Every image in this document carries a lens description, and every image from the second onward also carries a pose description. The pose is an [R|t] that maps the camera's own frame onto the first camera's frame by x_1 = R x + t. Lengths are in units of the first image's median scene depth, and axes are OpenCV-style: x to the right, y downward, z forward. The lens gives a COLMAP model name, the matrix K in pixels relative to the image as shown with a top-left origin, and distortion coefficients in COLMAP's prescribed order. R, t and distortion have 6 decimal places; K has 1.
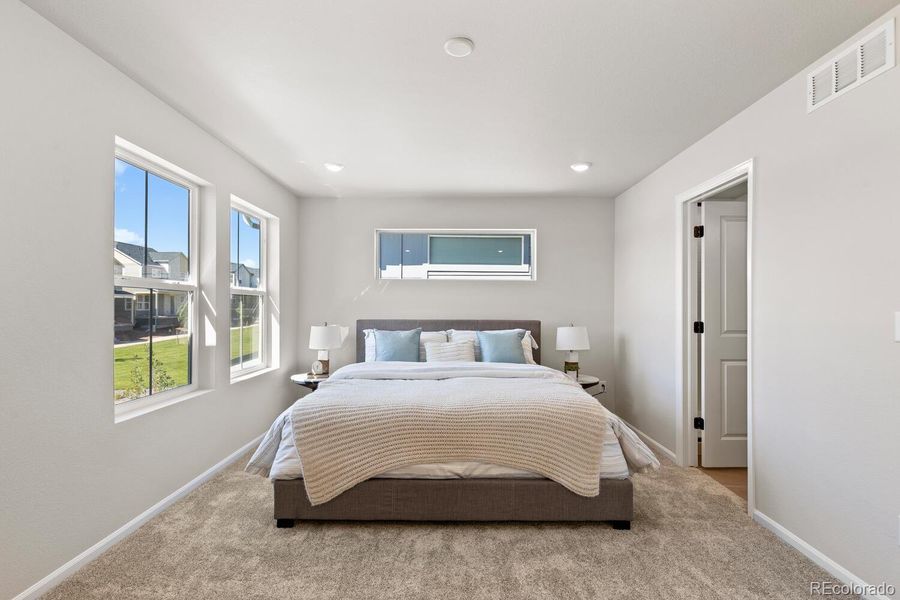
lens RADIAL K [[403.5, 0, 452.3], [0, 403.5, 305.1], [0, 0, 1]] dist [0.002022, -0.001010]
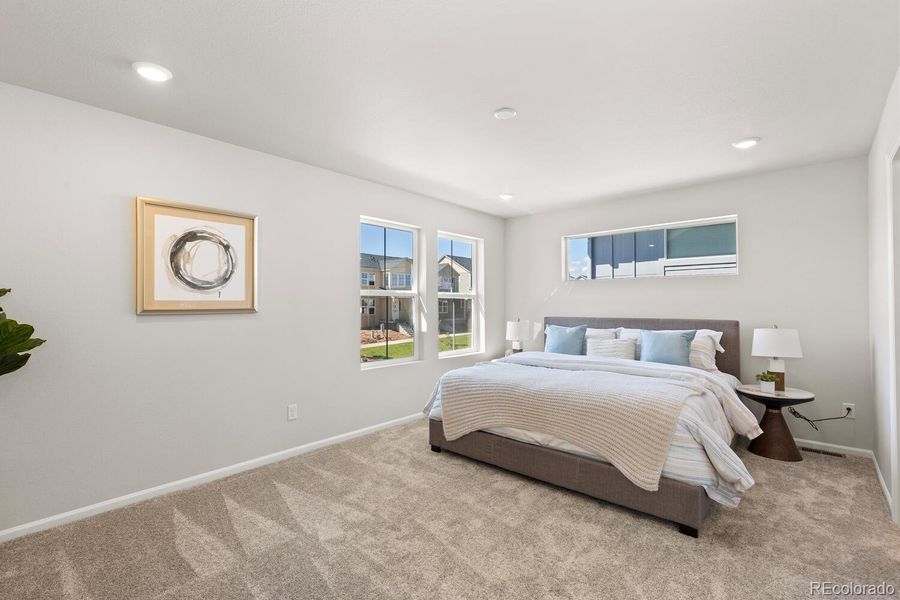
lens RADIAL K [[401.1, 0, 452.1], [0, 401.1, 301.9], [0, 0, 1]] dist [0.002490, 0.000141]
pose [[0.753965, -0.011044, -0.656822, 0.415540], [0.010123, 0.999935, -0.005192, -0.004451], [0.656837, -0.002735, 0.754028, -0.066021]]
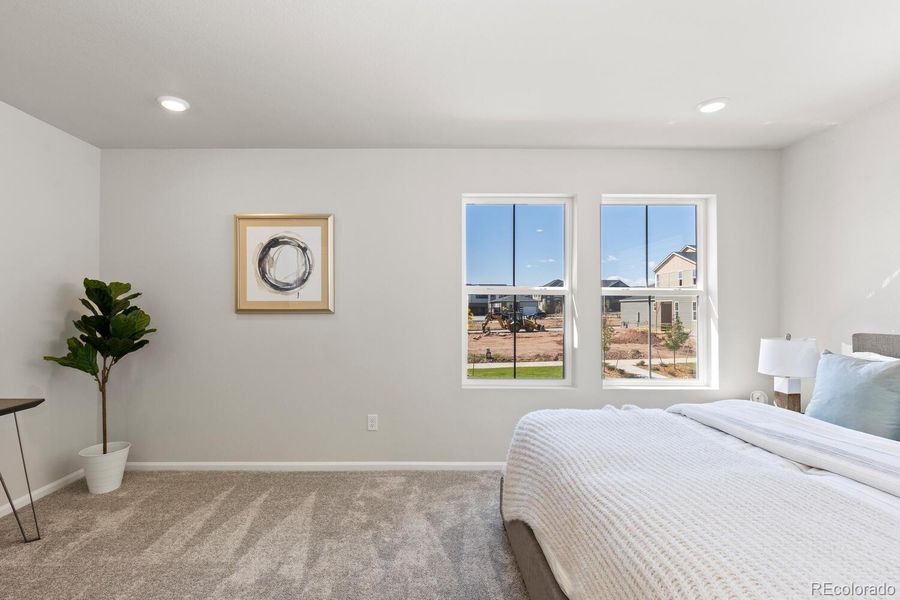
lens RADIAL K [[415.7, 0, 426.8], [0, 415.7, 303.3], [0, 0, 1]] dist [0.000888, -0.000020]
pose [[0.018840, -0.012741, -0.999741, 0.412100], [0.003468, 0.999914, -0.012677, 0.000981], [0.999816, -0.003229, 0.018883, 0.511788]]
